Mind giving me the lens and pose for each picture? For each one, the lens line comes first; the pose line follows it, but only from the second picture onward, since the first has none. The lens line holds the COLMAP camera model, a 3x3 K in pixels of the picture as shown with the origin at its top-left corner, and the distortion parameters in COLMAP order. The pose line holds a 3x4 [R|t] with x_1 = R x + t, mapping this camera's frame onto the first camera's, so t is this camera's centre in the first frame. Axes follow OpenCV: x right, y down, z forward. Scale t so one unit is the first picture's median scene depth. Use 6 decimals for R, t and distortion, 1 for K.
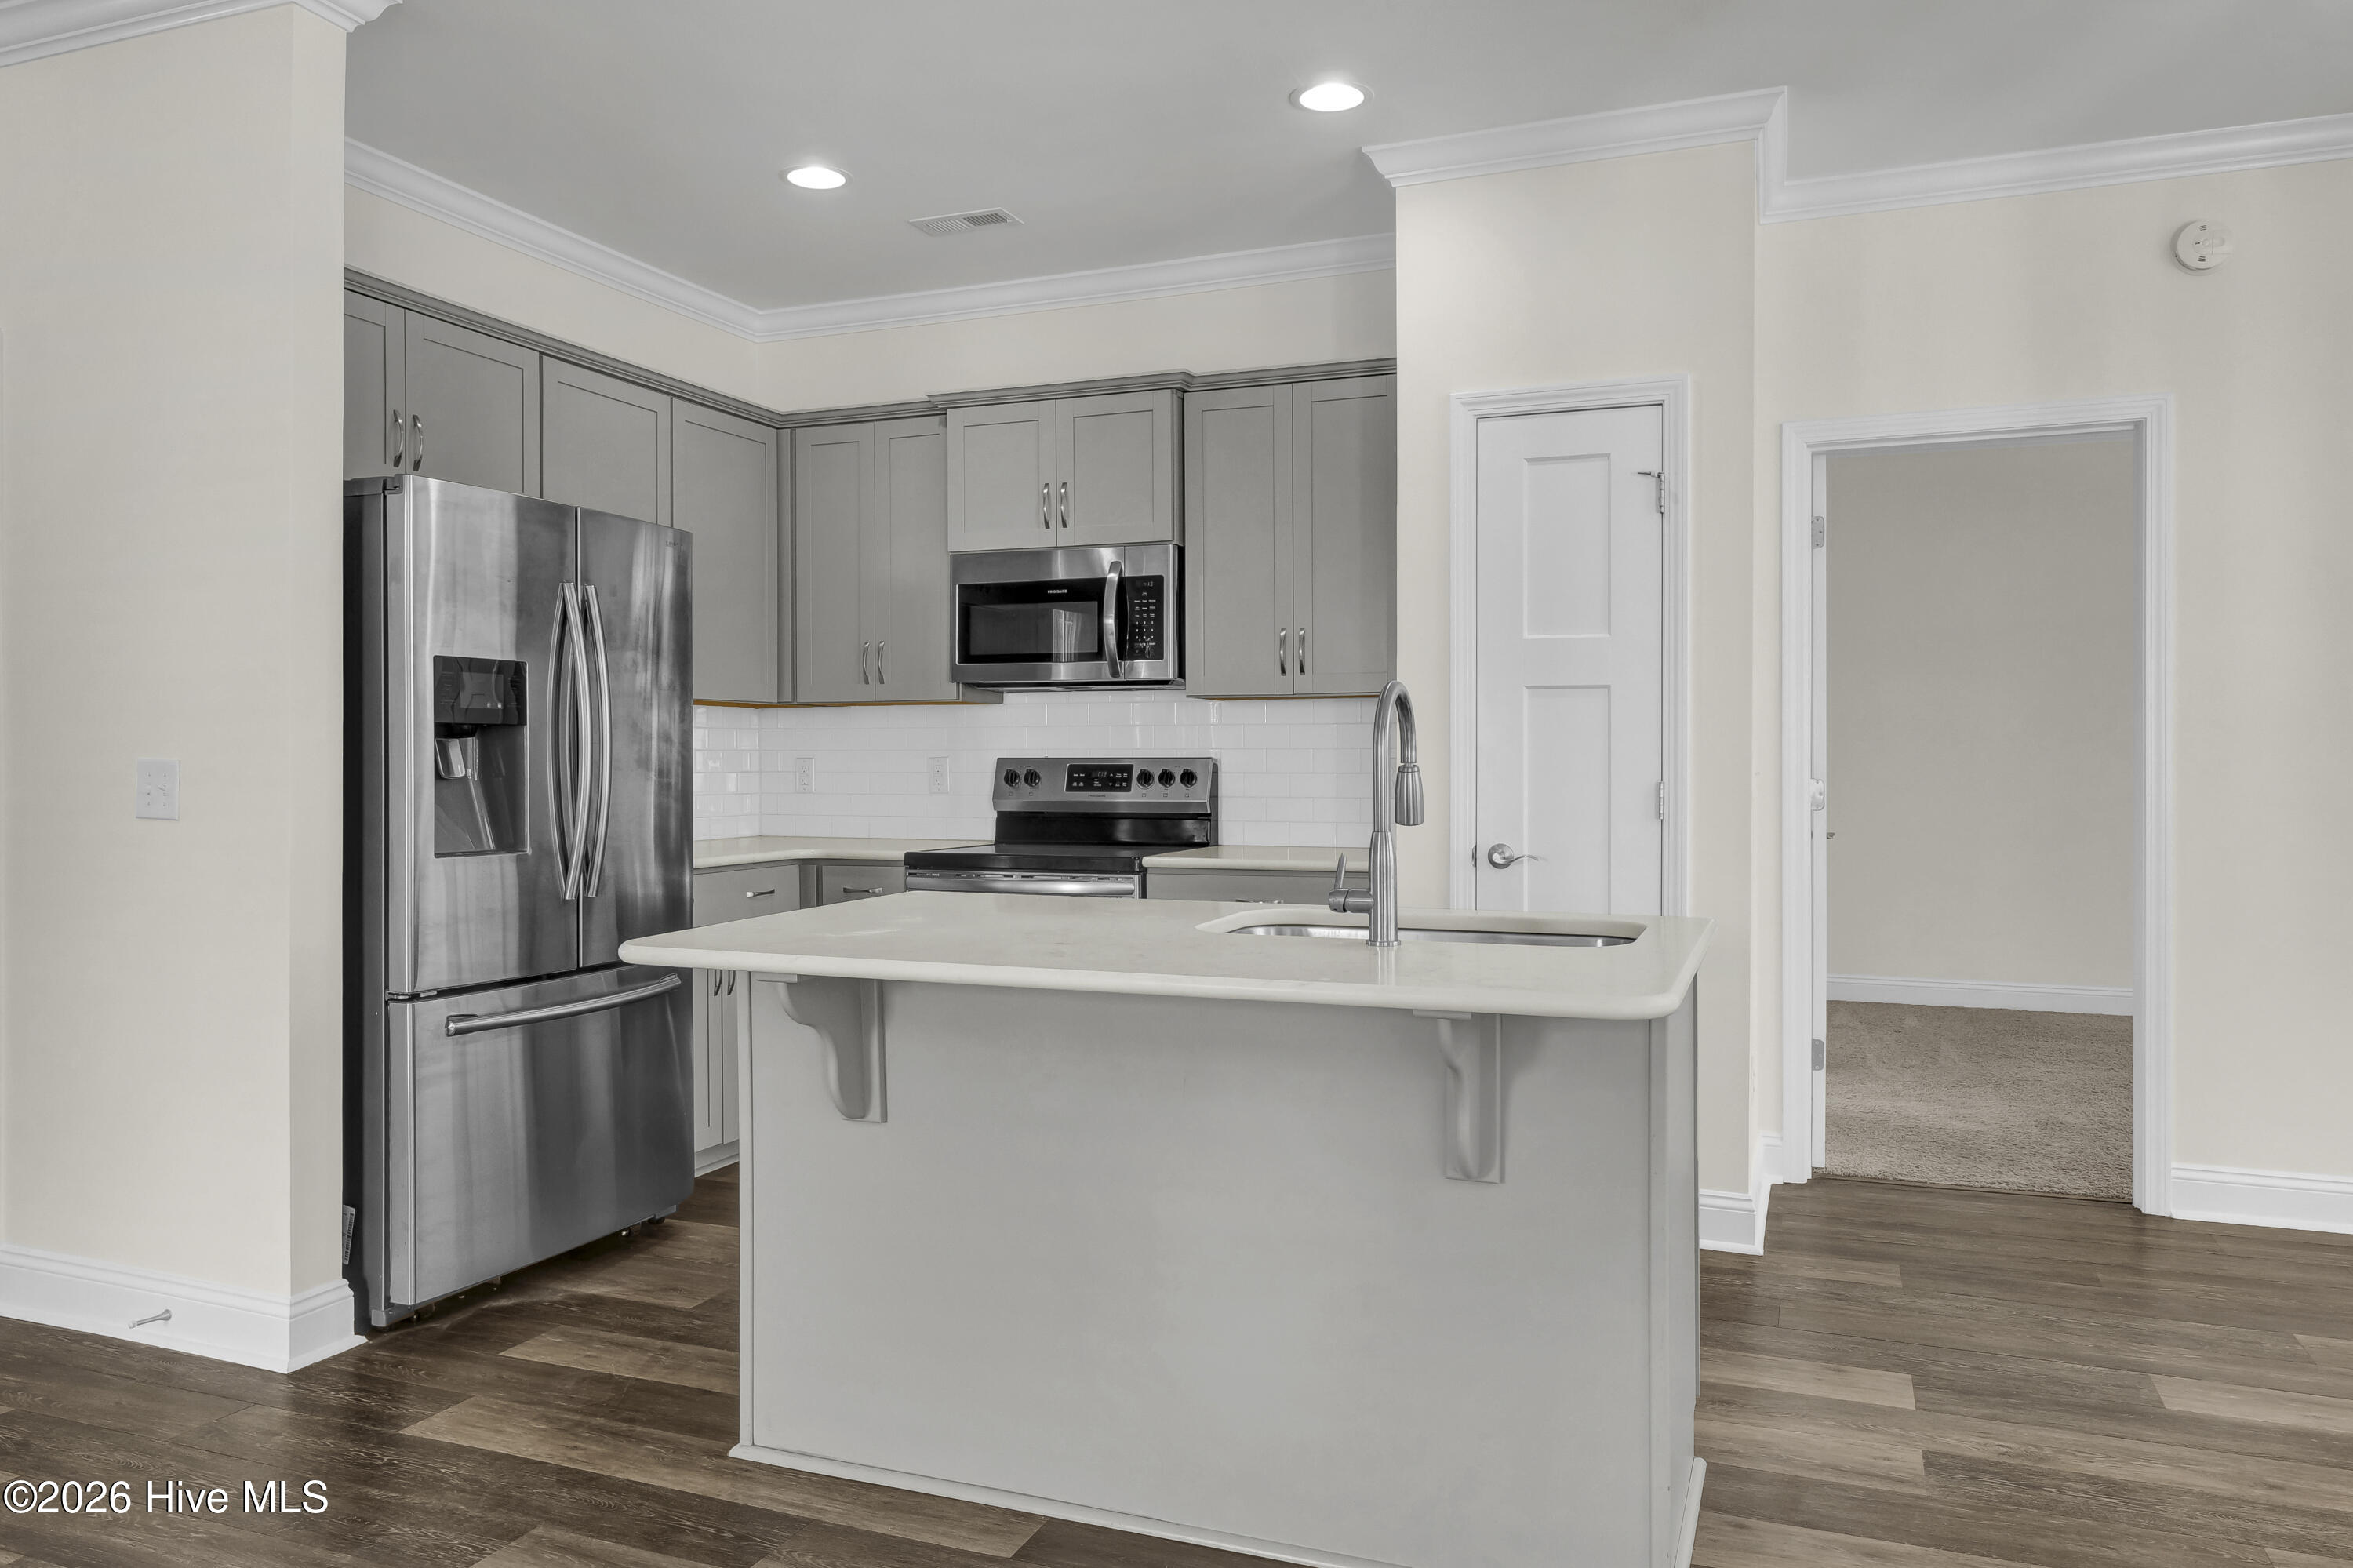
lens RADIAL K [[1597.2, 0, 1192.8], [0, 1597.2, 771.9], [0, 0, 1]] dist [-0.004928, 0.001847]
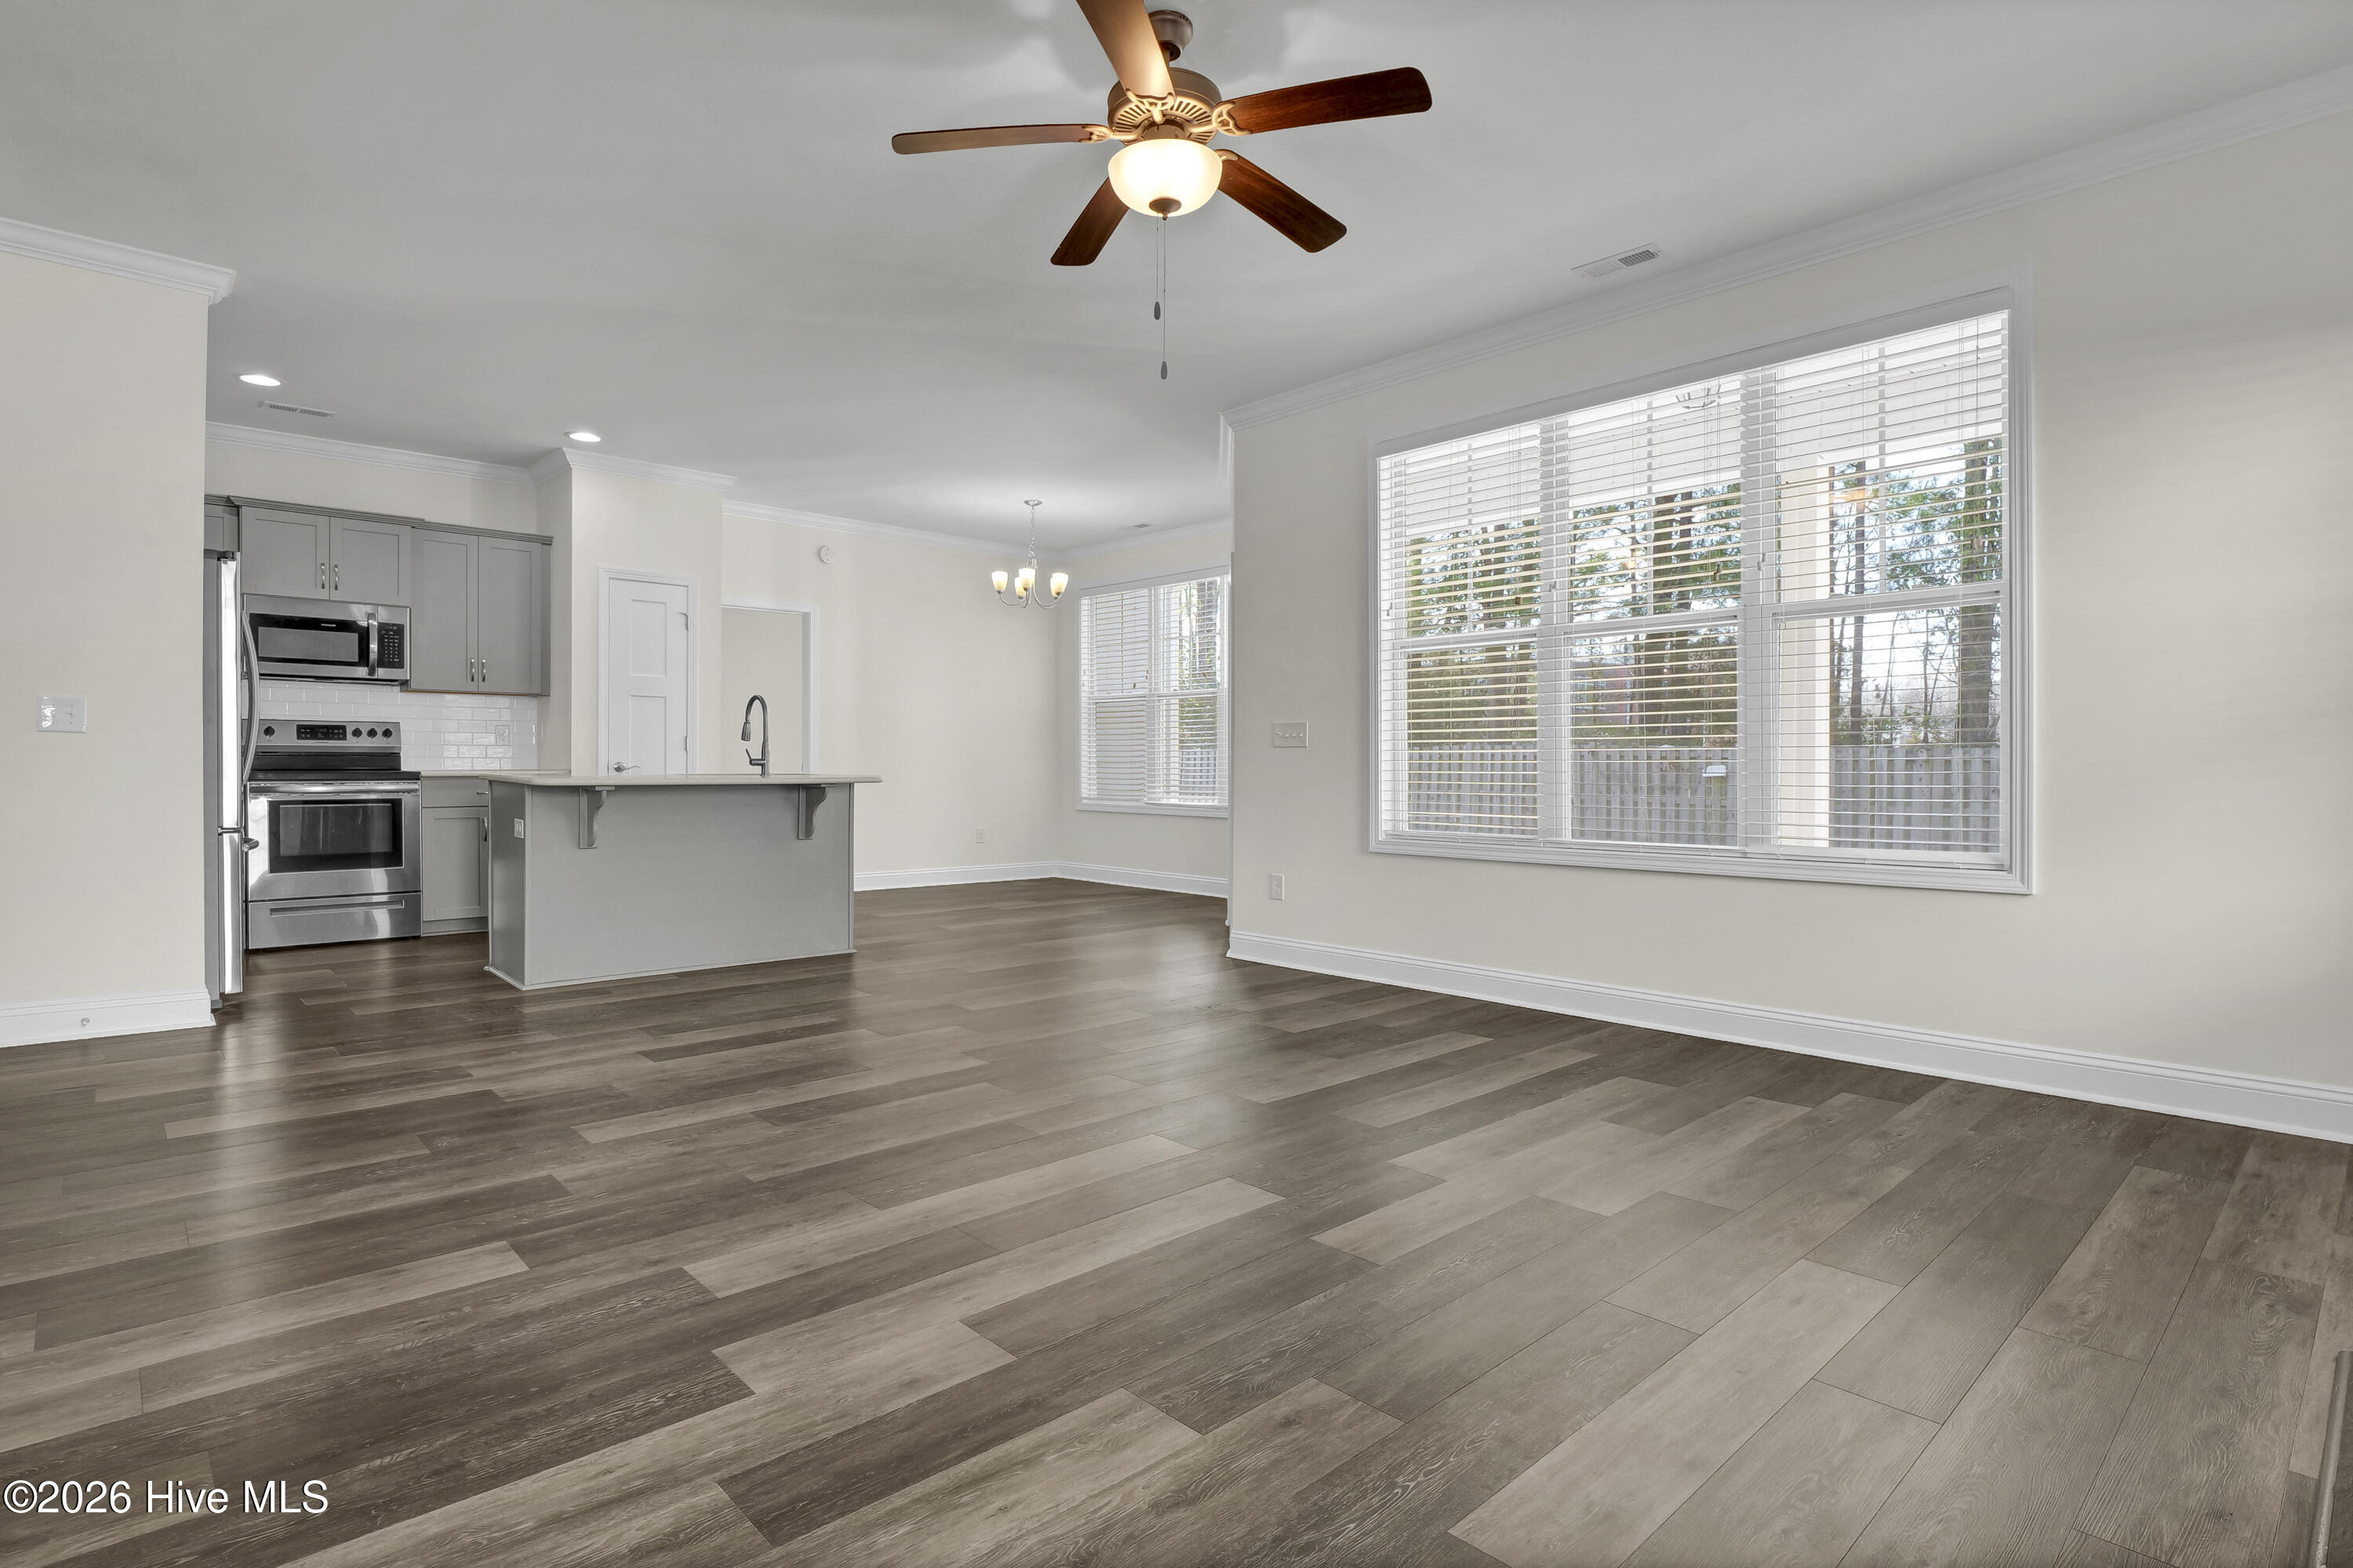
lens RADIAL K [[1165.1, 0, 1164.2], [0, 1165.1, 776.1], [0, 0, 1]] dist [-0.014578, 0.002481]
pose [[0.441123, -0.007511, 0.897415, -0.845381], [0.002040, 0.999971, 0.007366, 0.047539], [-0.897444, -0.001419, 0.441126, -0.405561]]
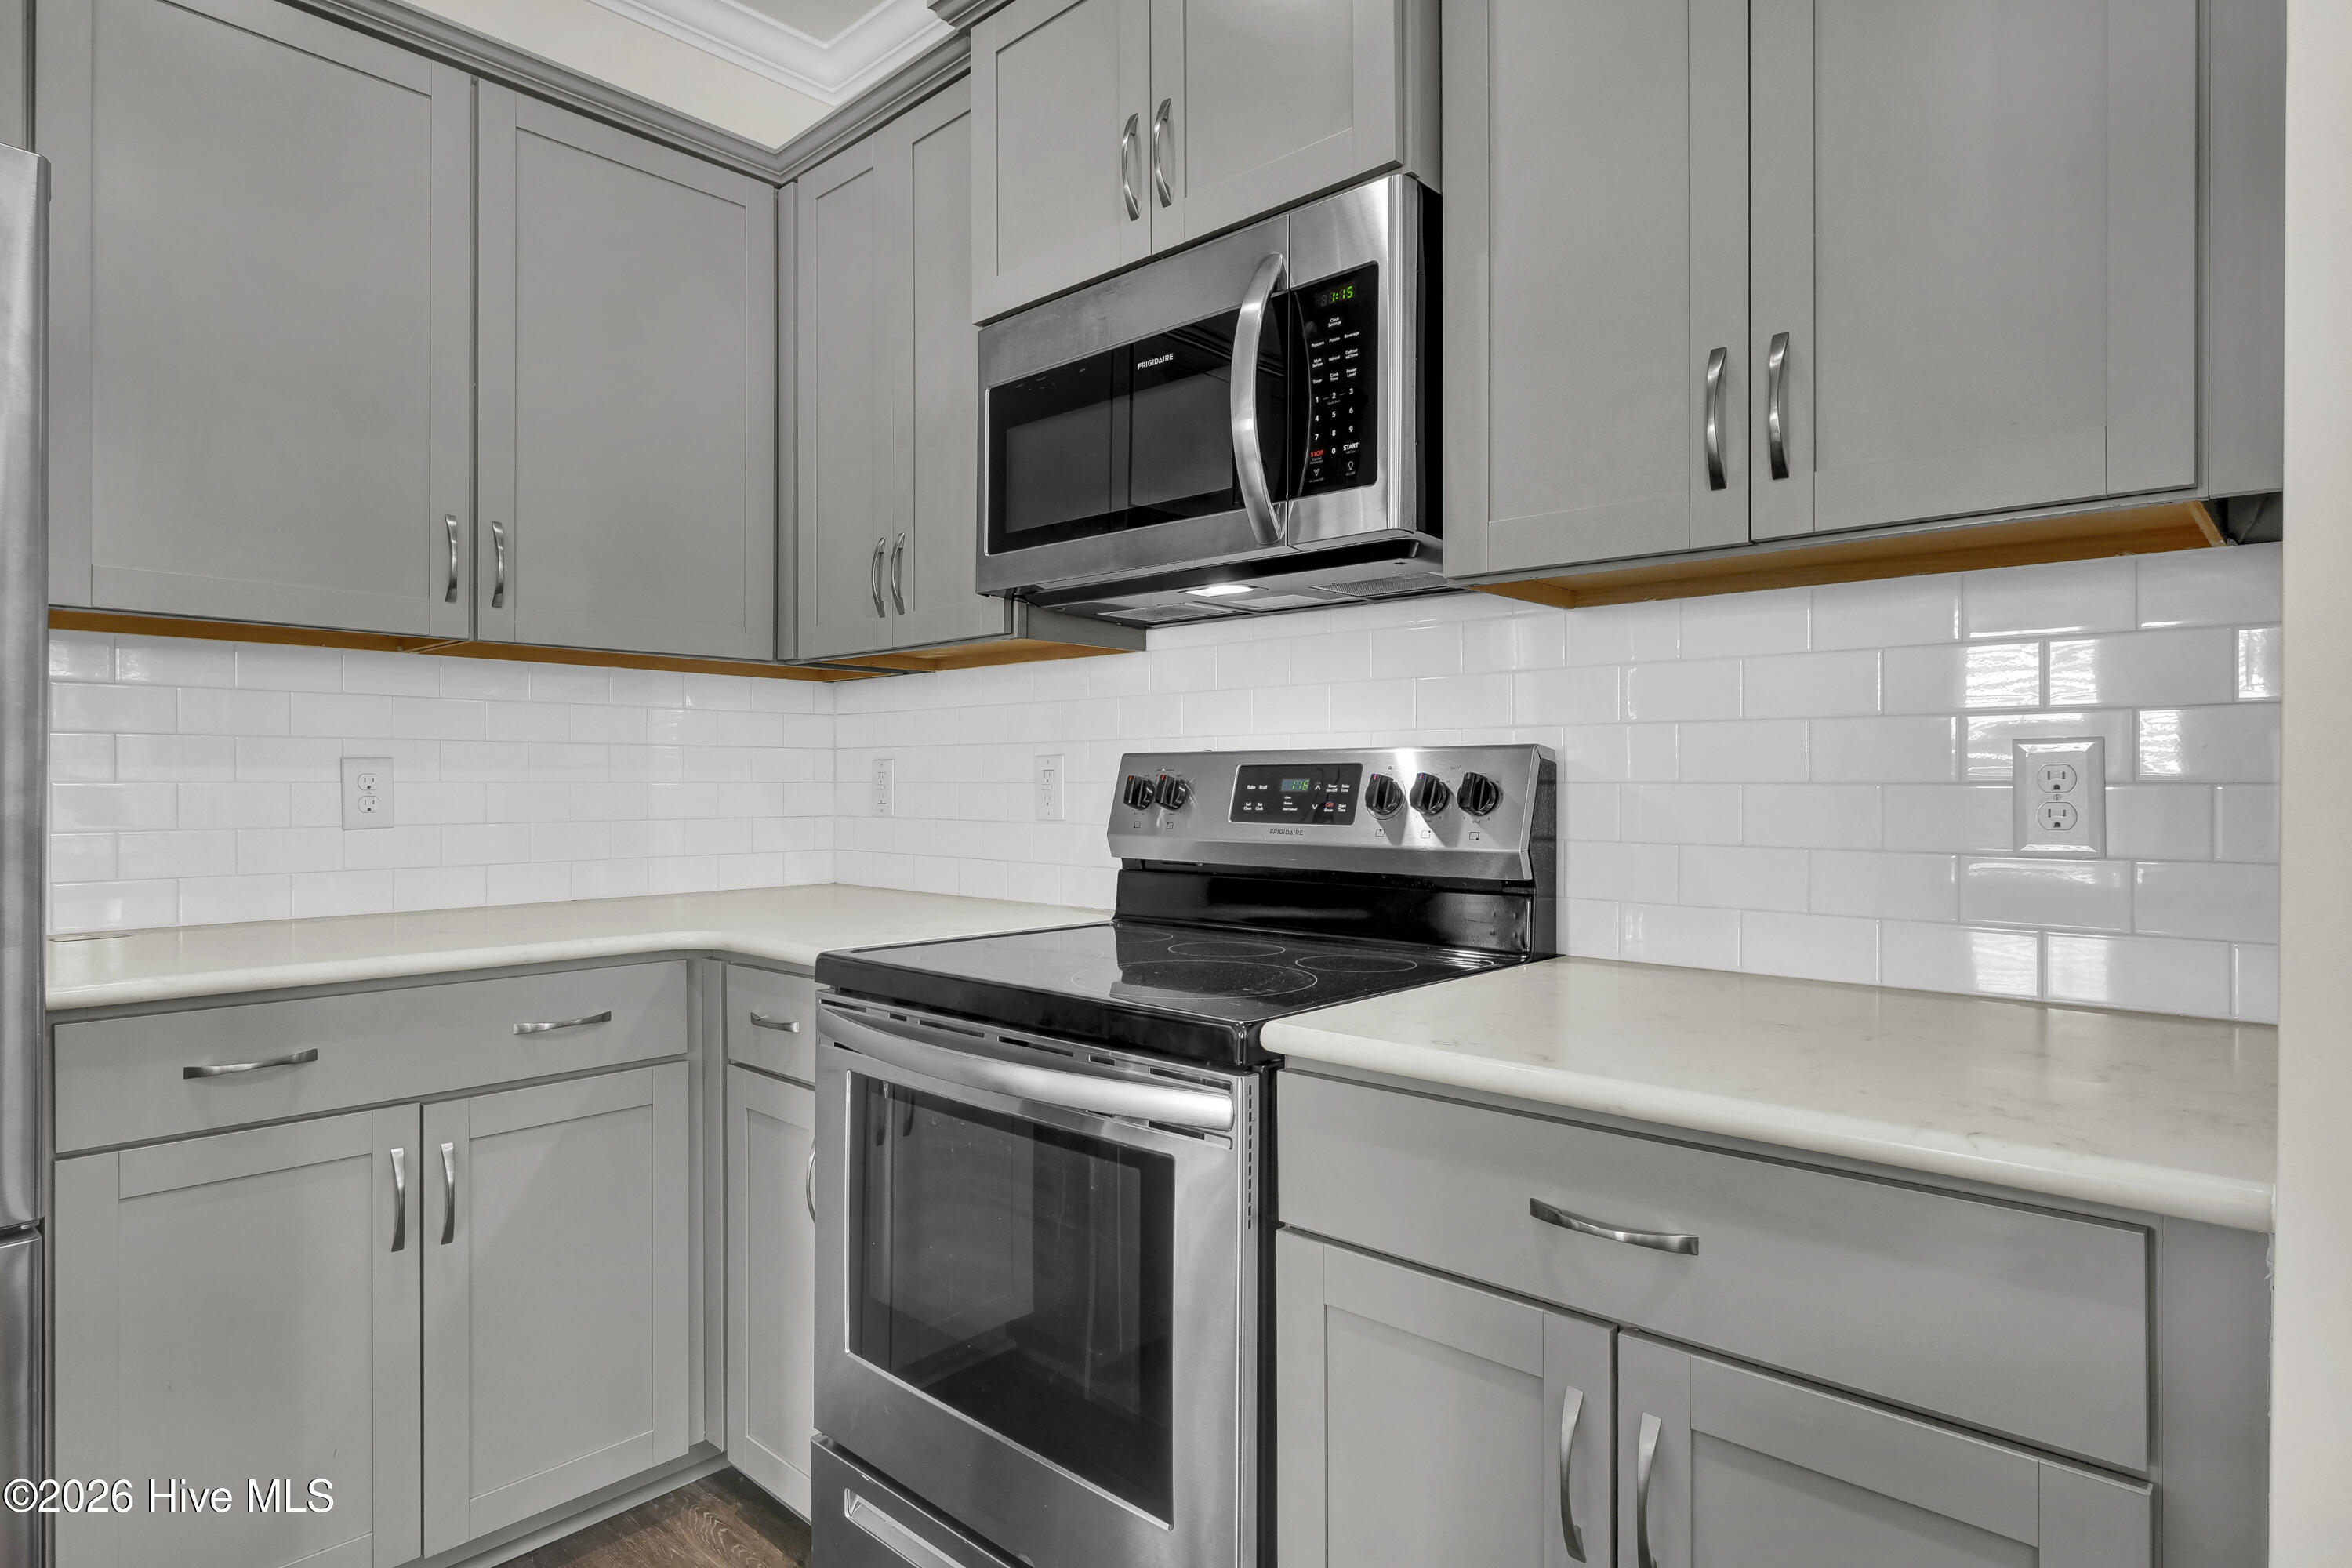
lens RADIAL K [[1288.7, 0, 1175.5], [0, 1288.7, 780.0], [0, 0, 1]] dist [-0.013530, -0.003496]
pose [[0.930829, 0.002258, -0.365449, 0.048793], [-0.004859, 0.999969, -0.006200, 0.002395], [0.365423, 0.007547, 0.930811, 0.694109]]
